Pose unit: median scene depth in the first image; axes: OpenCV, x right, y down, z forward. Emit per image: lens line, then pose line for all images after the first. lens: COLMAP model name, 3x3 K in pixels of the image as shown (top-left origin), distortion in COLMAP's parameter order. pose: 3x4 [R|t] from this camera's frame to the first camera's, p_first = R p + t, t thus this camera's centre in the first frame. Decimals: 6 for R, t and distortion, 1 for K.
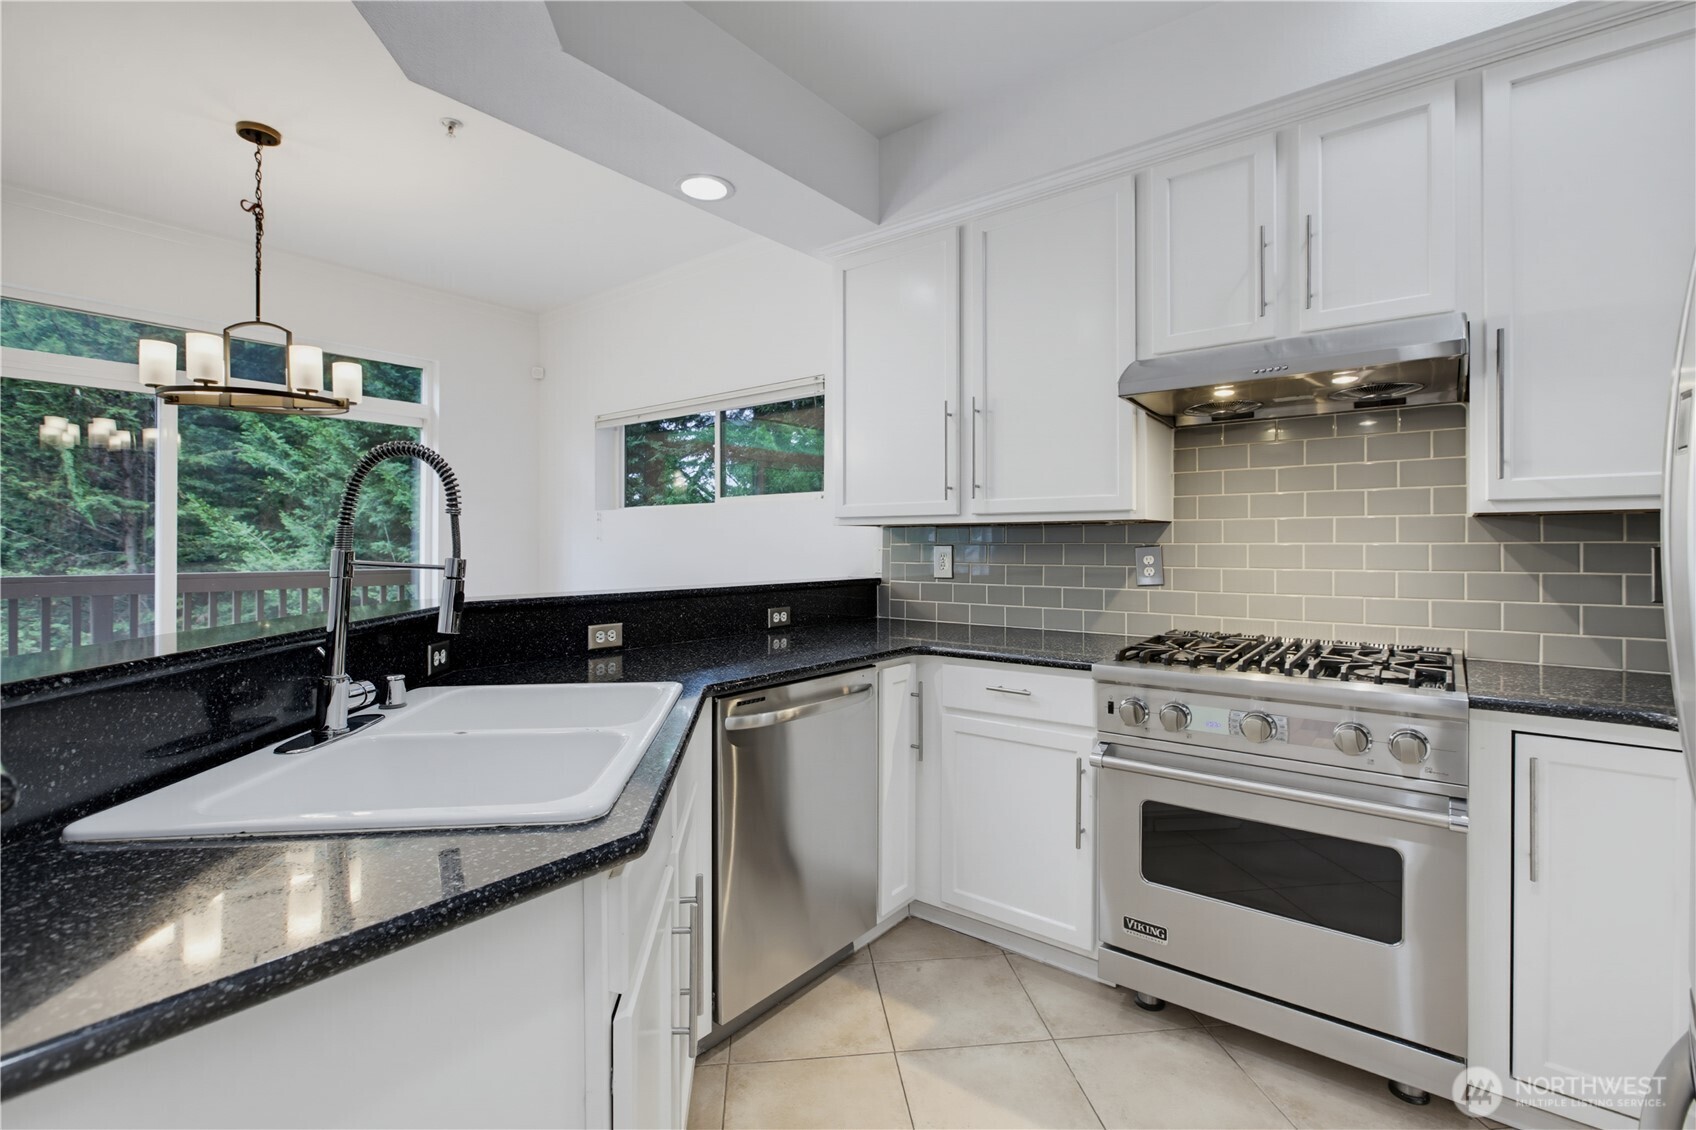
lens RADIAL K [[770.3, 0, 852.6], [0, 770.3, 554.7], [0, 0, 1]] dist [0.011290, 0.002303]
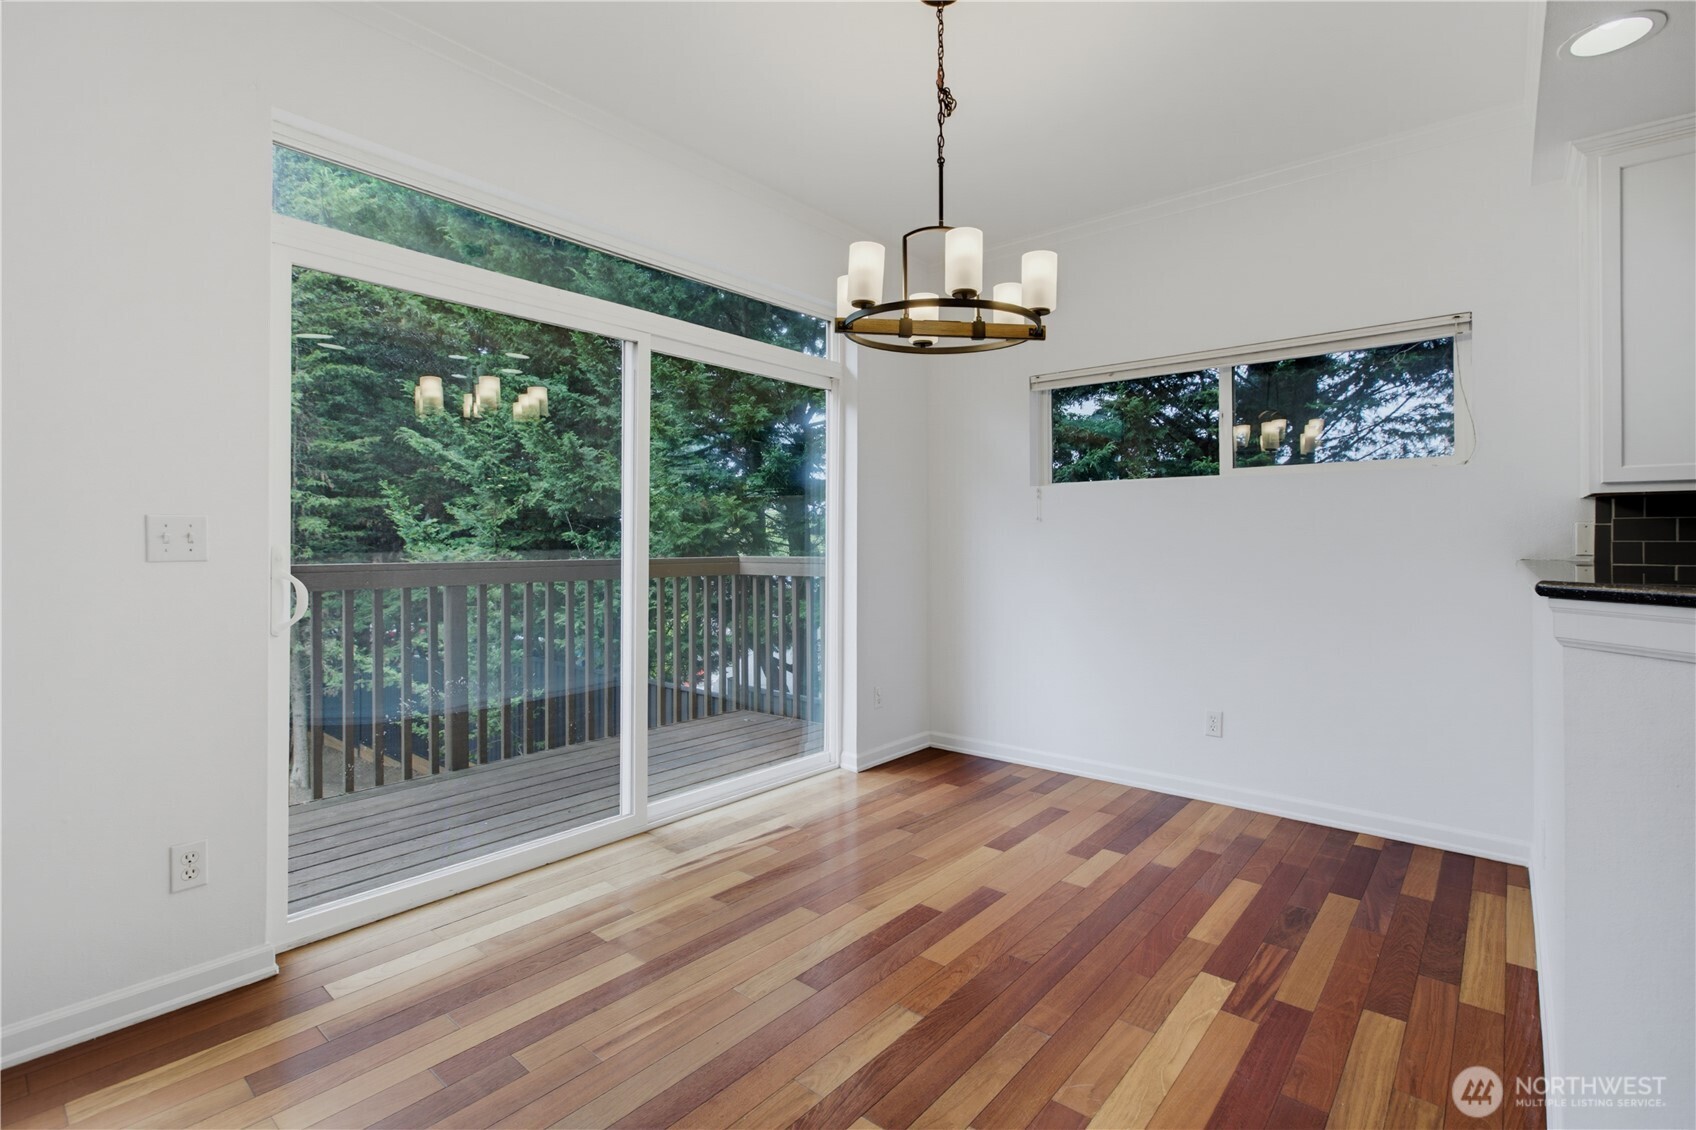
lens RADIAL K [[770.3, 0, 839.3], [0, 770.3, 550.1], [0, 0, 1]] dist [0.011290, 0.002303]
pose [[0.999788, 0.000458, -0.020572, -0.278567], [-0.000502, 0.999998, -0.002135, 0.007570], [0.020571, 0.002145, 0.999786, 0.076061]]
